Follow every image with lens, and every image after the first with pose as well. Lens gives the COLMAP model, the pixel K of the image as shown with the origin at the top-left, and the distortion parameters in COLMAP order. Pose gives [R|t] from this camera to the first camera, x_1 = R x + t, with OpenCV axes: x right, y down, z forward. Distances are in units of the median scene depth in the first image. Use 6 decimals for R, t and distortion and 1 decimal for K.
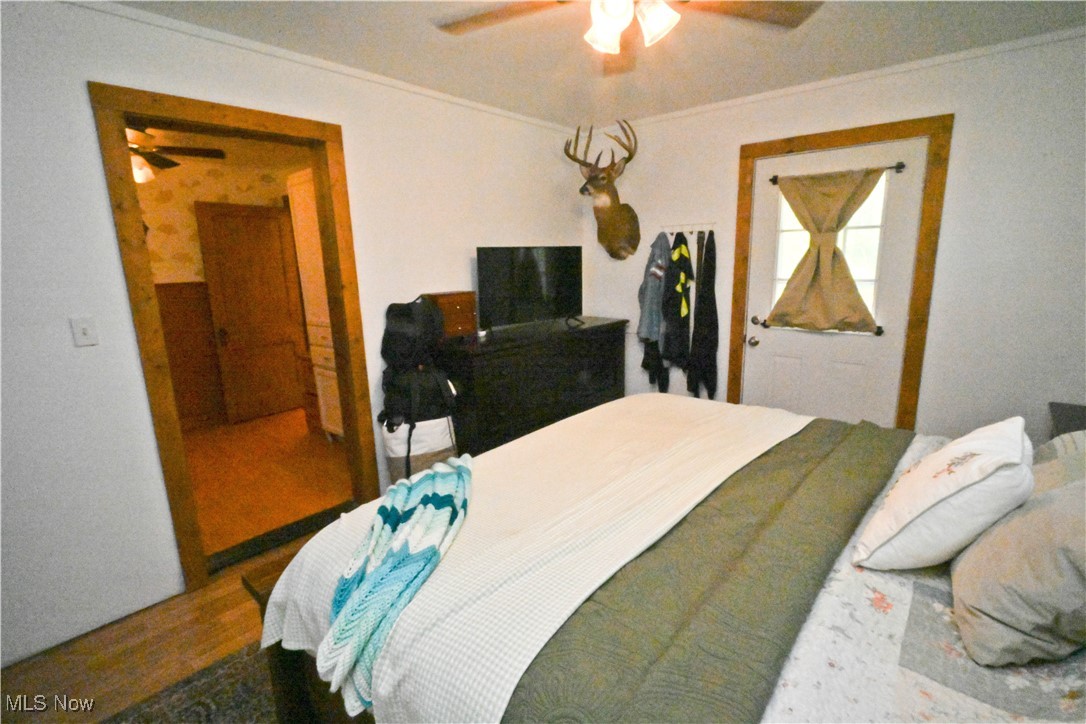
lens RADIAL K [[510.9, 0, 543.0], [0, 510.9, 362.0], [0, 0, 1]] dist [0.000344, -0.000075]
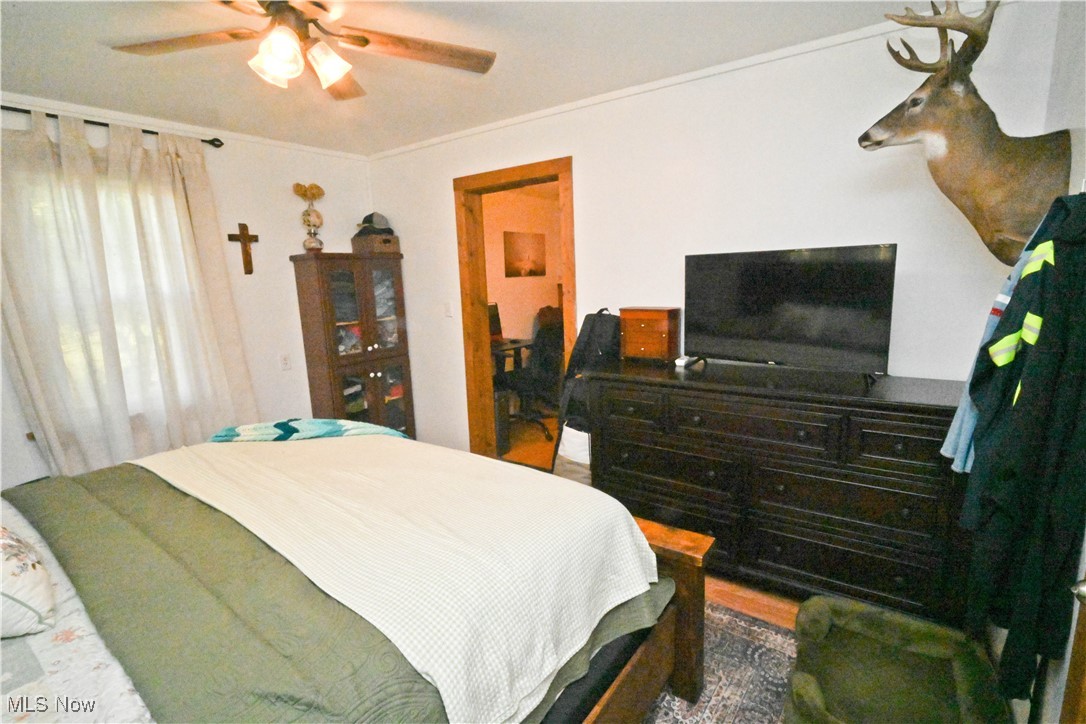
lens RADIAL K [[510.9, 0, 543.0], [0, 510.9, 362.0], [0, 0, 1]] dist [0.000344, -0.000075]
pose [[0.097460, 0.190587, -0.976820, 0.809386], [-0.168919, 0.970420, 0.172485, -0.198451], [0.980800, 0.148193, 0.126770, 0.858735]]
